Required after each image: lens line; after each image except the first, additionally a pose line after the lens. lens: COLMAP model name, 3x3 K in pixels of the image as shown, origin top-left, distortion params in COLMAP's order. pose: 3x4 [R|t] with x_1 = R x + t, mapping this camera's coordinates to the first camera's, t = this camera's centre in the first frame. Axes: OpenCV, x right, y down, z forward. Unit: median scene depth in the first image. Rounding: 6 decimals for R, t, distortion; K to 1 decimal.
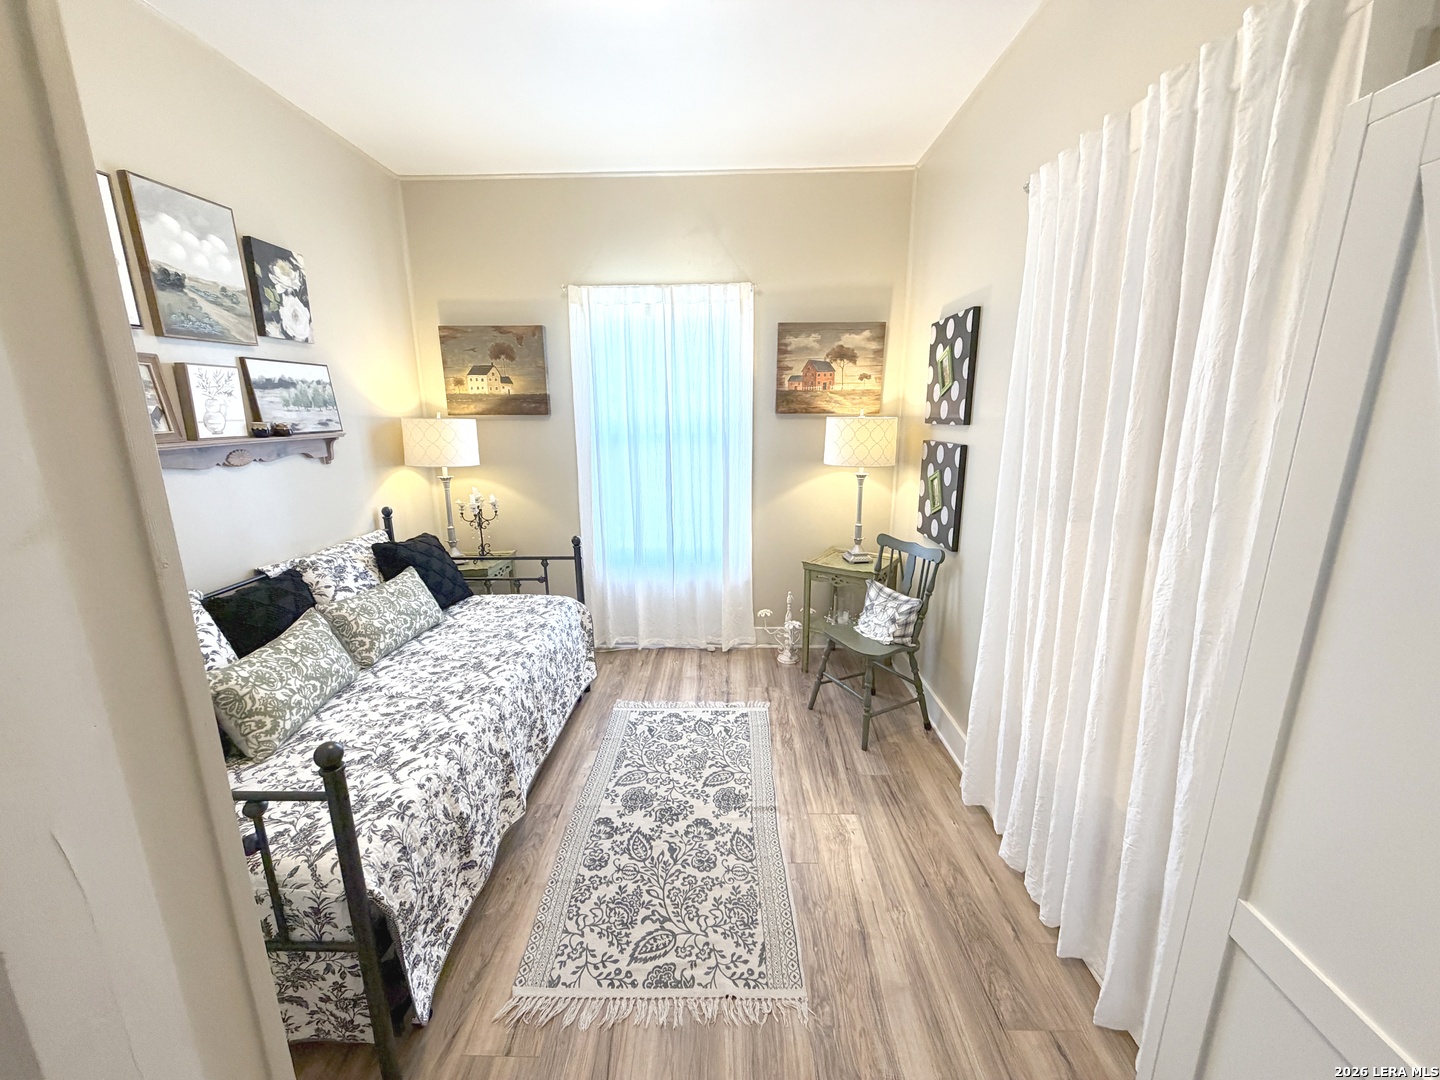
lens RADIAL K [[575.7, 0, 715.9], [0, 575.7, 542.1], [0, 0, 1]] dist [-0.001091, 0.000329]
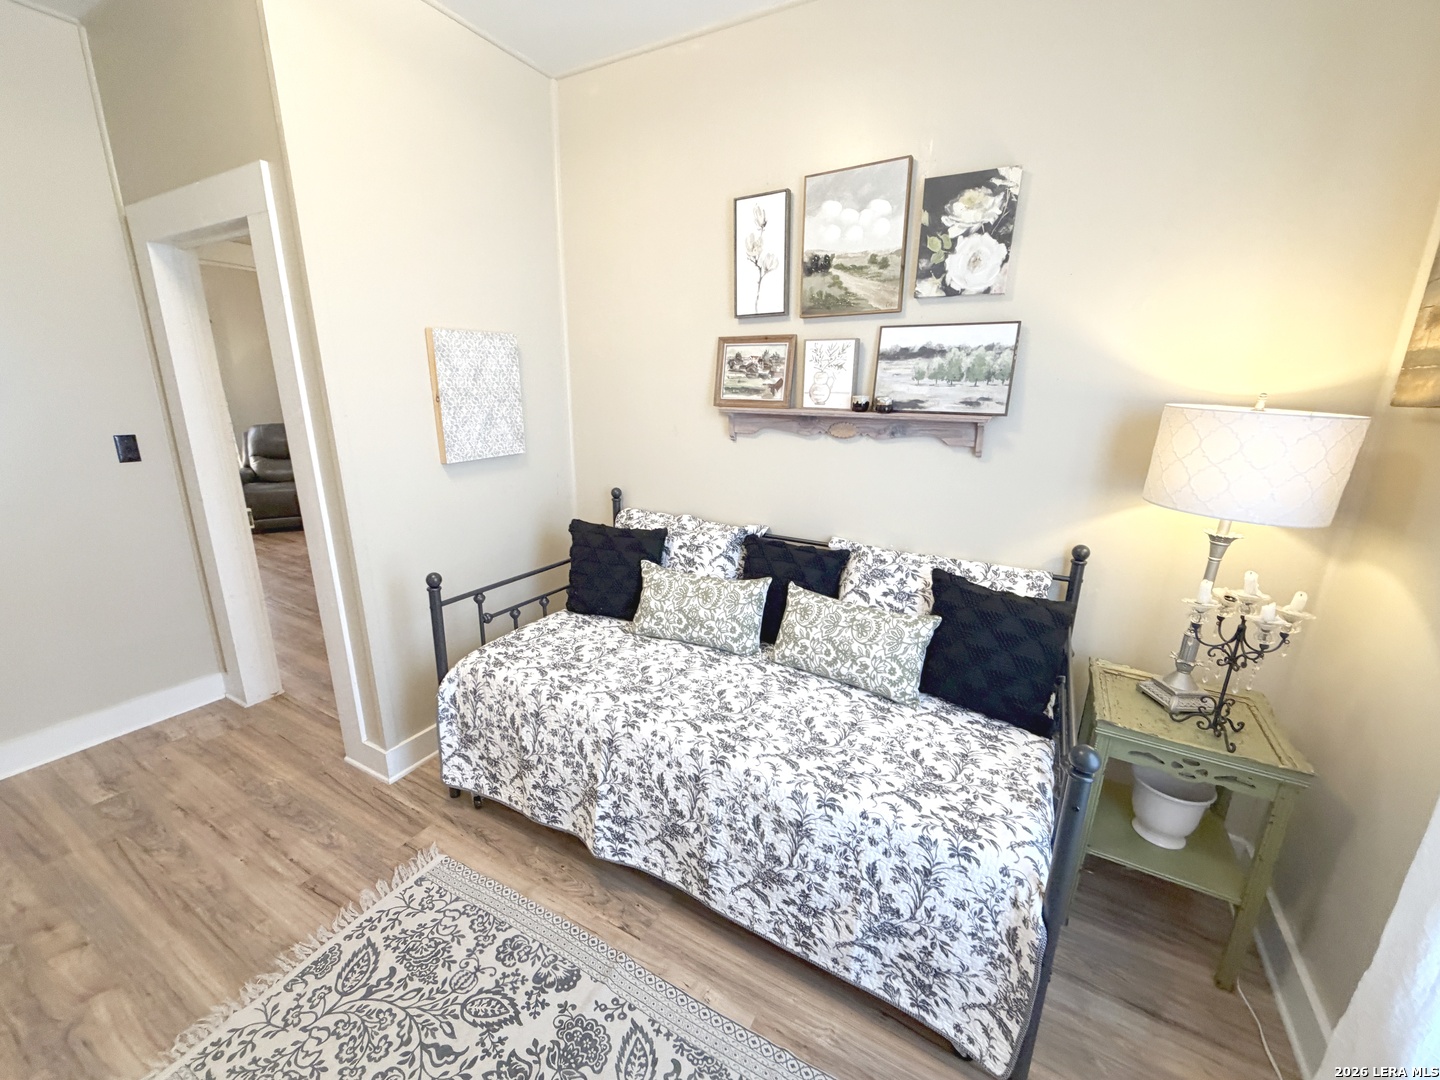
lens RADIAL K [[575.7, 0, 715.9], [0, 575.7, 542.1], [0, 0, 1]] dist [-0.001091, 0.000329]
pose [[-0.467015, 0.235847, -0.852216, 0.185088], [-0.211585, 0.905971, 0.366672, -0.277582], [0.858562, 0.351557, -0.373201, 1.190717]]
